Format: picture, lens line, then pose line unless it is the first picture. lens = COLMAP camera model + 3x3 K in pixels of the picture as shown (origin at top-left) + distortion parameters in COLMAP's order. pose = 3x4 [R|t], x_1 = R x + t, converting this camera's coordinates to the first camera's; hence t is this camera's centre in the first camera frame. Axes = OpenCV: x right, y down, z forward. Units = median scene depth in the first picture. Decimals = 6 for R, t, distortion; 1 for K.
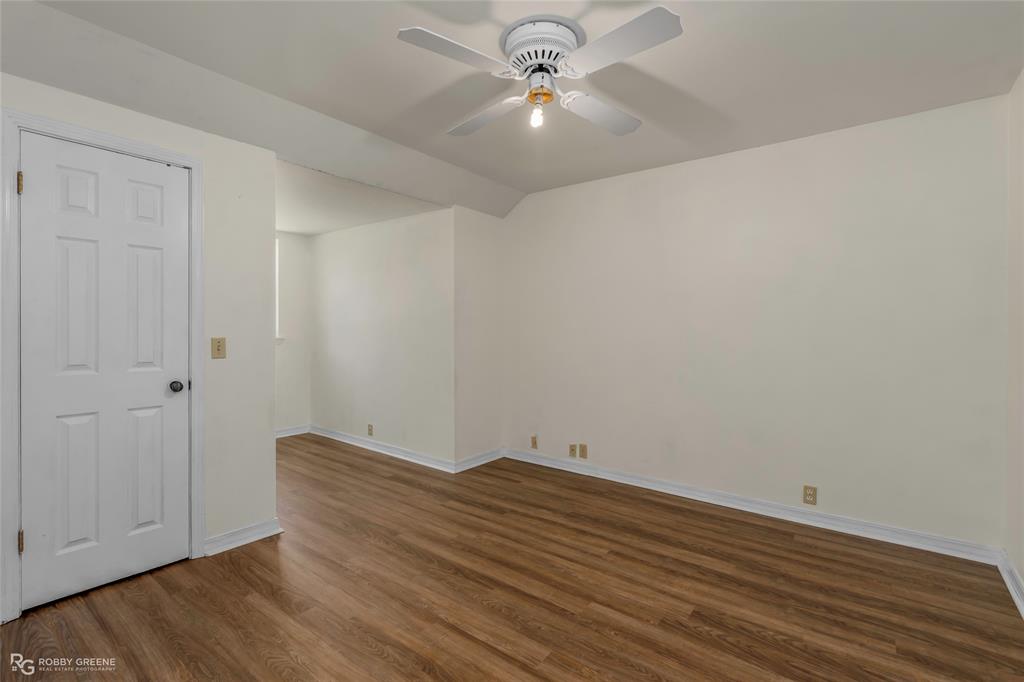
lens RADIAL K [[467.0, 0, 510.8], [0, 467.0, 340.7], [0, 0, 1]] dist [-0.001241, 0.000628]
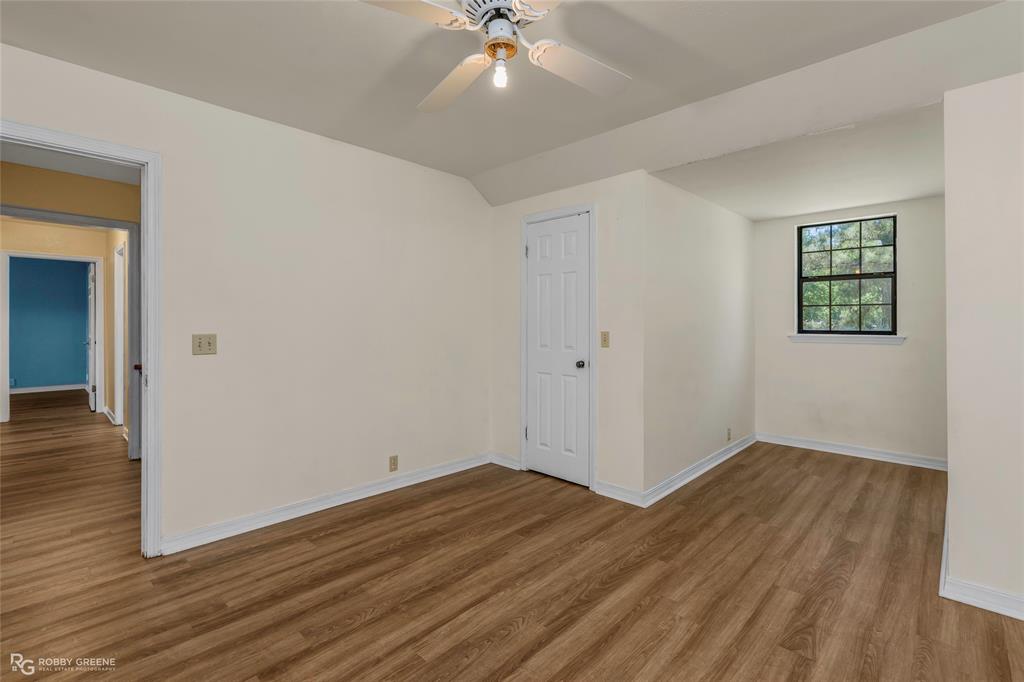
lens RADIAL K [[467.0, 0, 514.1], [0, 467.0, 332.6], [0, 0, 1]] dist [-0.001241, 0.000628]
pose [[-0.103859, 0.011738, -0.994523, 0.777854], [-0.022790, 0.999640, 0.014179, -0.016792], [0.994331, 0.024137, -0.103554, 0.973029]]
